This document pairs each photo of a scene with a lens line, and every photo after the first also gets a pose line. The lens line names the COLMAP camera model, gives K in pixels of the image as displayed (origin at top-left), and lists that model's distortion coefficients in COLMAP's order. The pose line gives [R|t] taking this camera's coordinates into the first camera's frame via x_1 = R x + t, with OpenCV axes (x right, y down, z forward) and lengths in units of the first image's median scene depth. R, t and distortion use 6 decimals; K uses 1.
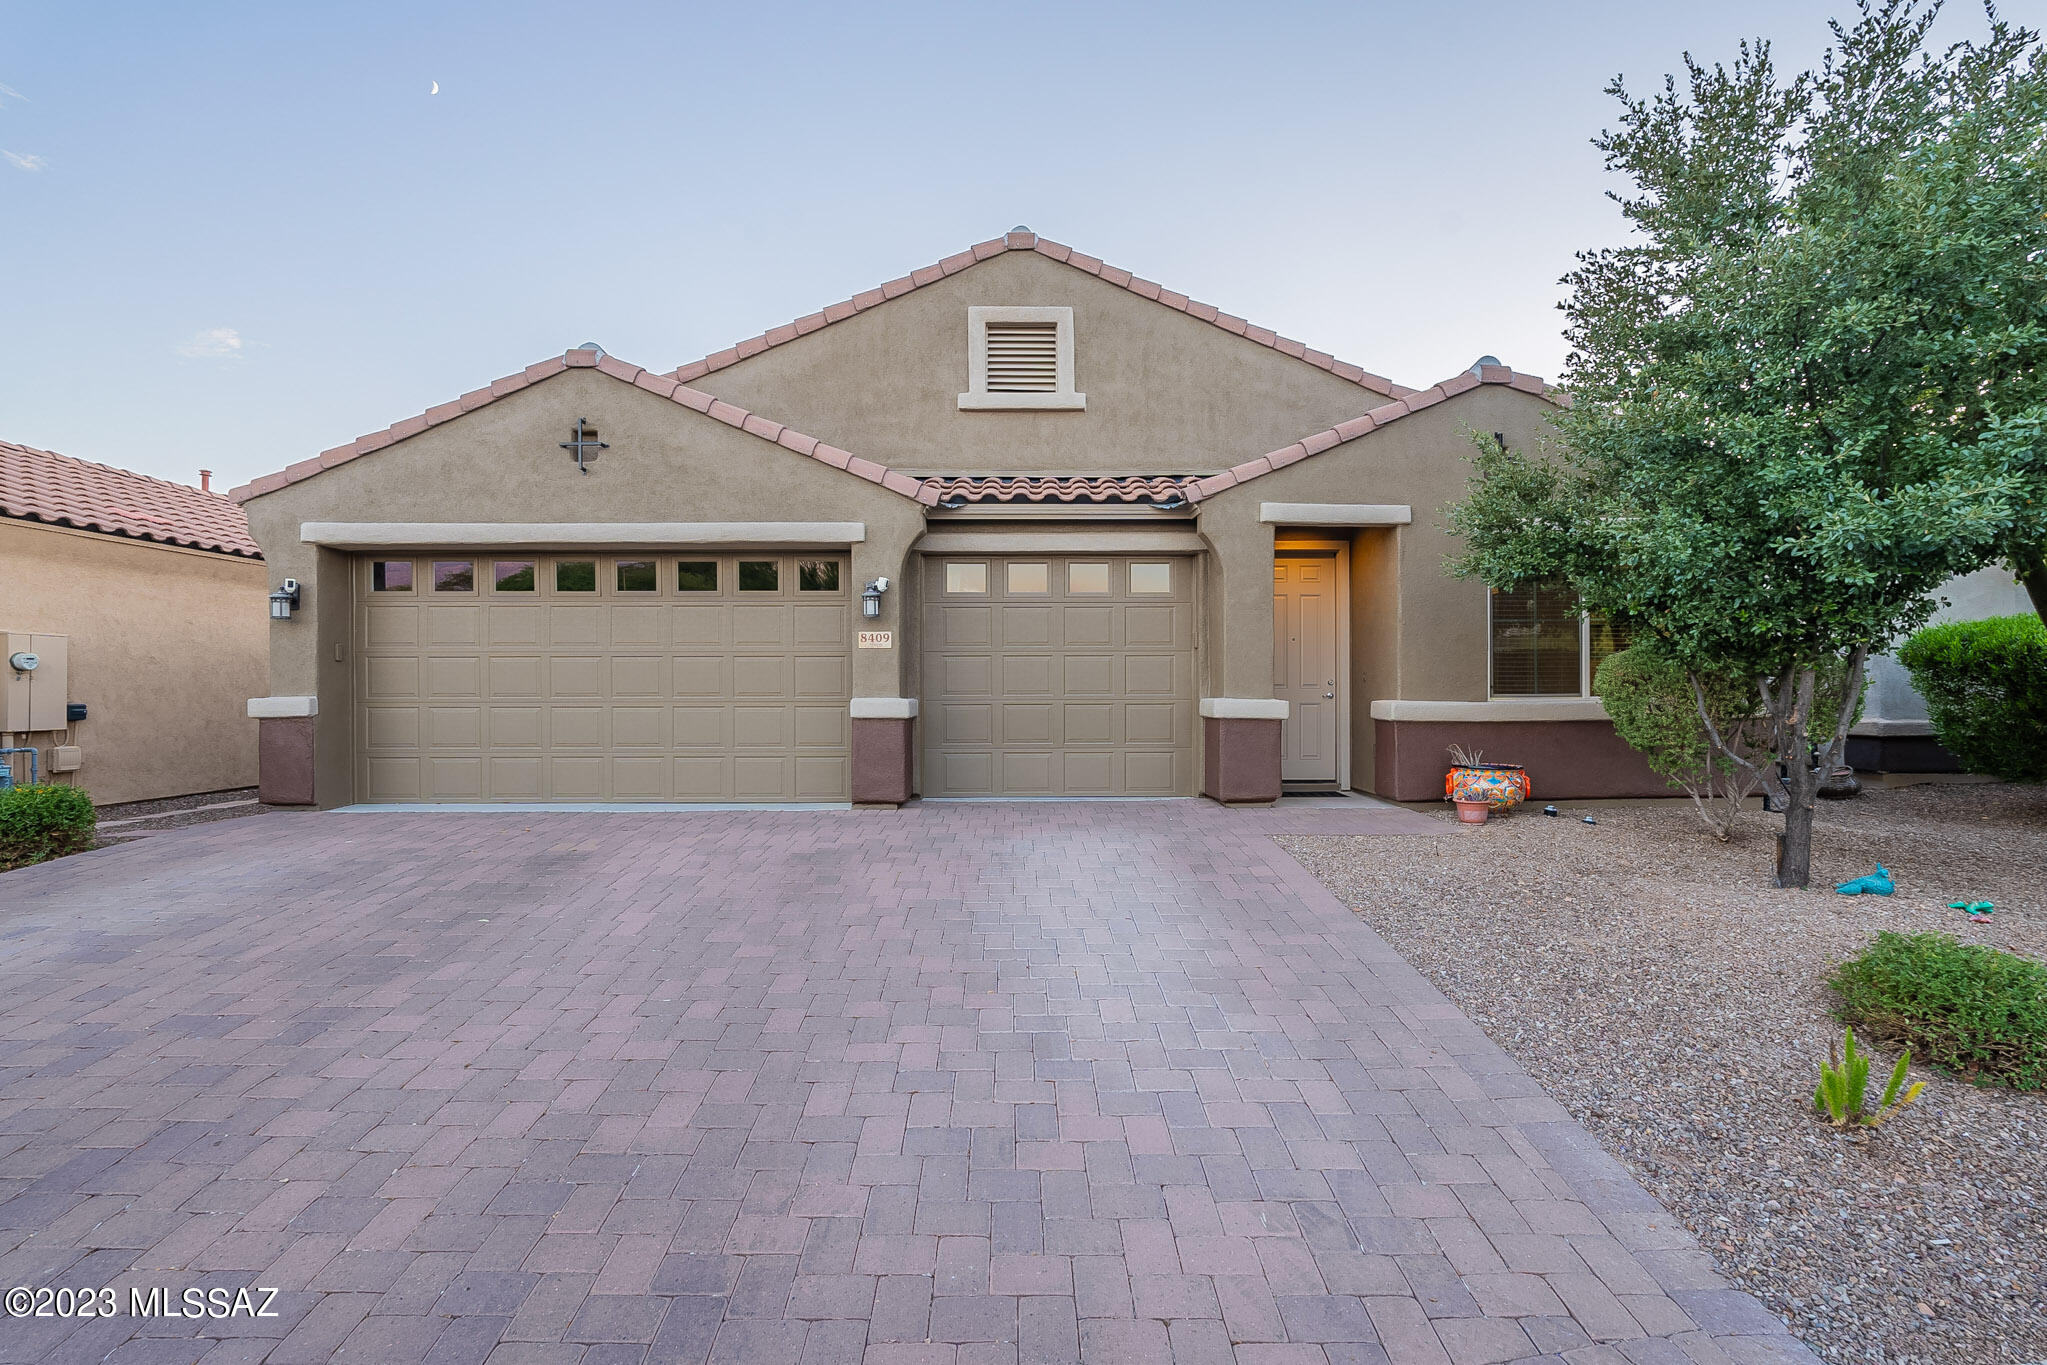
lens RADIAL K [[905.2, 0, 1028.3], [0, 905.2, 688.2], [0, 0, 1]] dist [-0.003208, 0.000084]
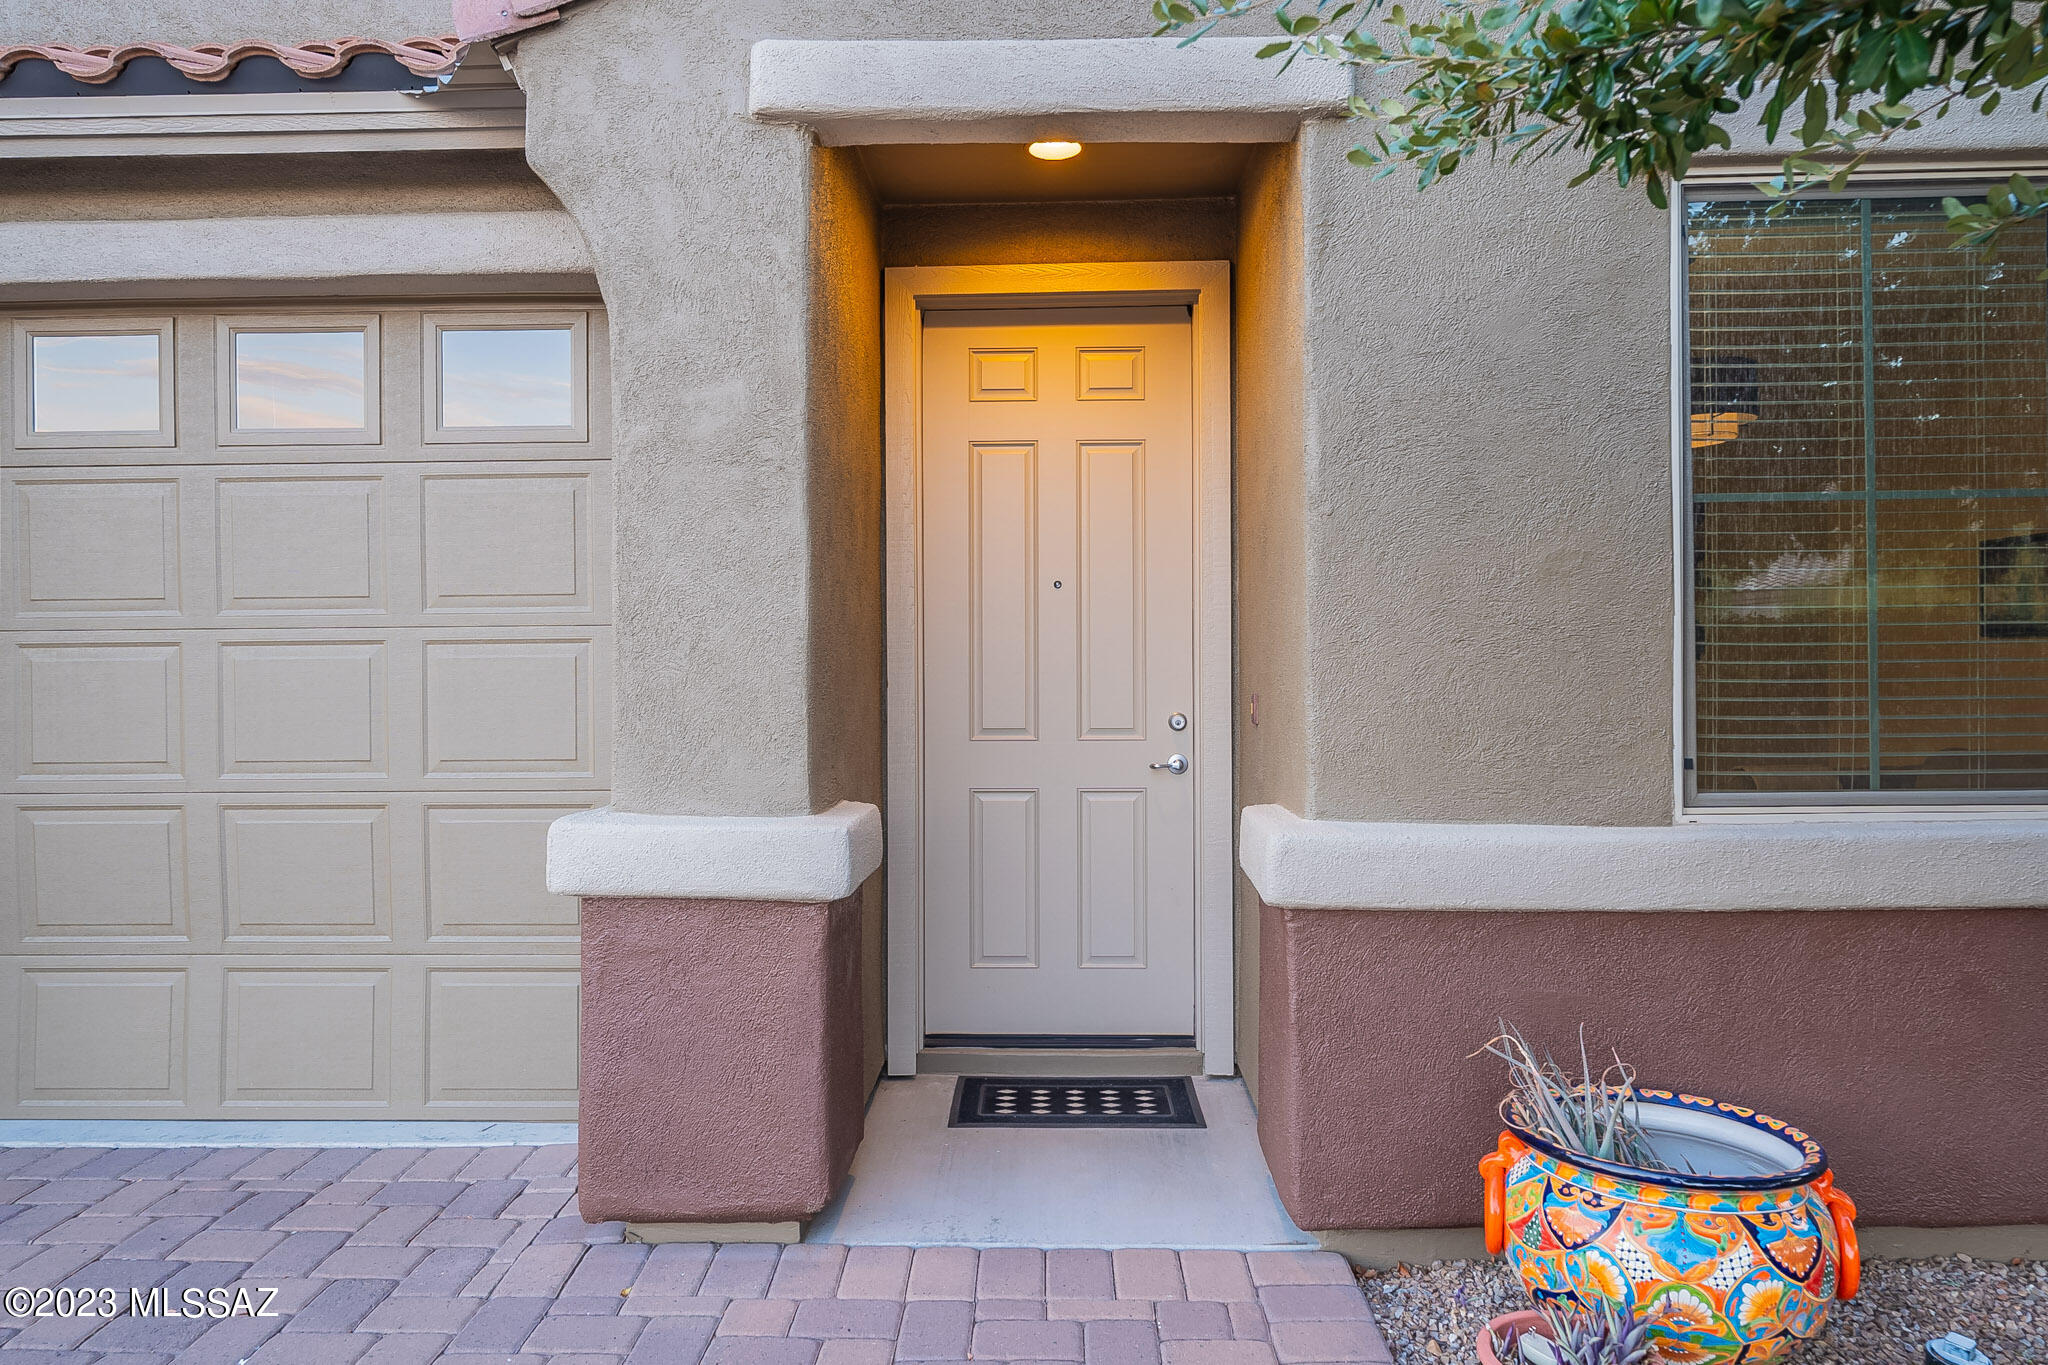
lens RADIAL K [[1283.7, 0, 1018.8], [0, 1283.7, 669.3], [0, 0, 1]] dist [0.001698, 0.000231]
pose [[0.998643, -0.006866, -0.051617, 0.345847], [0.006925, 0.999976, 0.000974, -0.028534], [0.051609, -0.001330, 0.998666, 0.636396]]
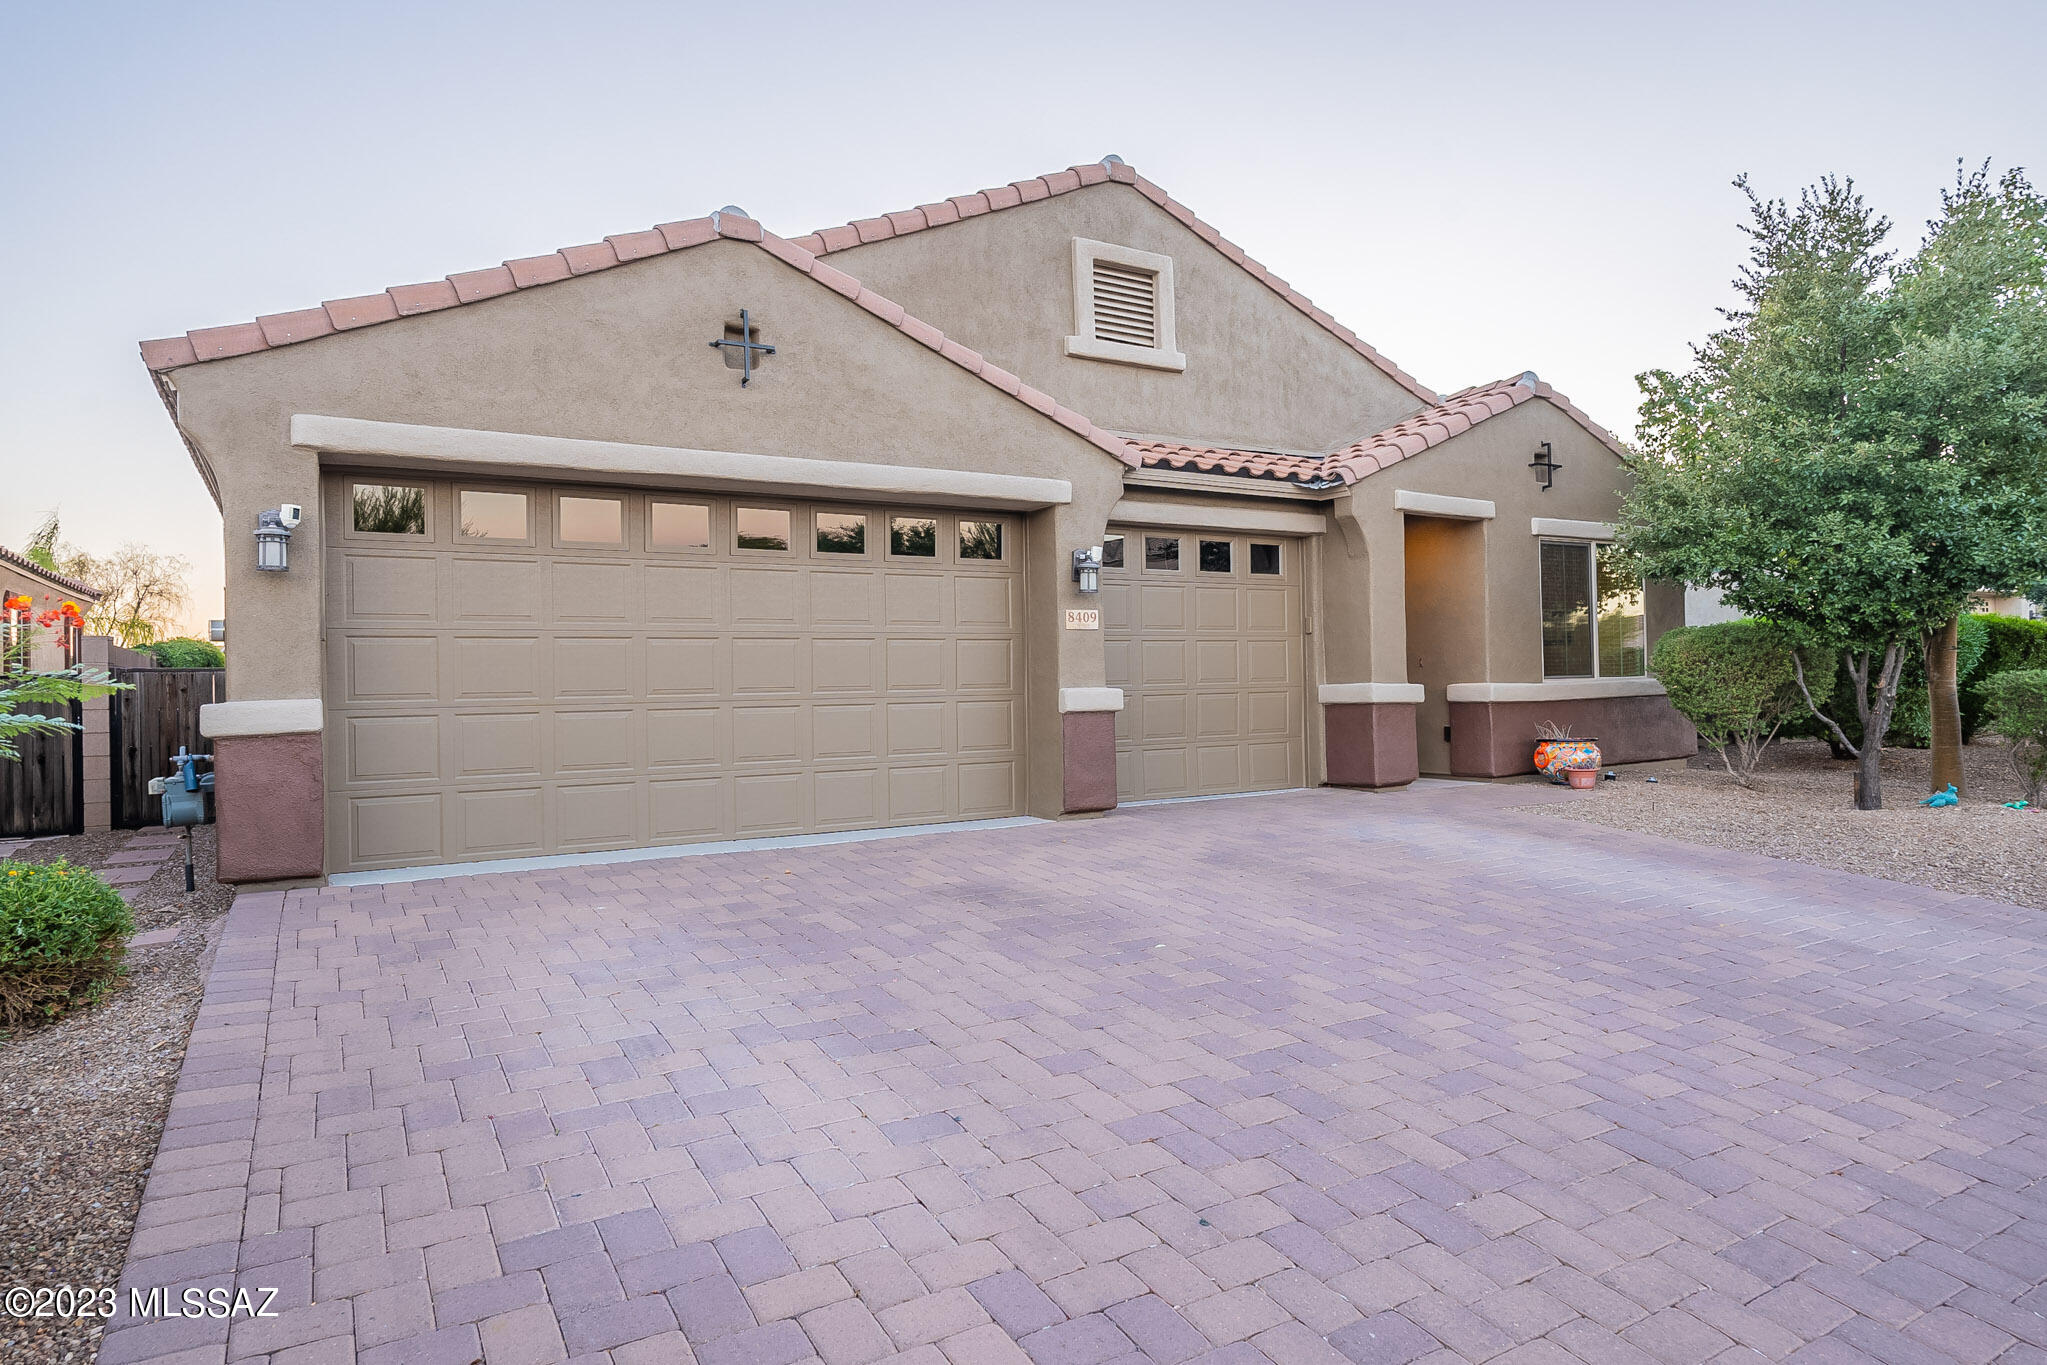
lens RADIAL K [[1151.6, 0, 1019.7], [0, 1151.6, 682.9], [0, 0, 1]] dist [-0.000252, 0.000472]
pose [[0.871468, -0.012913, 0.490282, -0.736039], [0.019375, 0.999779, -0.008106, 0.013481], [-0.490069, 0.016563, 0.871526, 0.084263]]
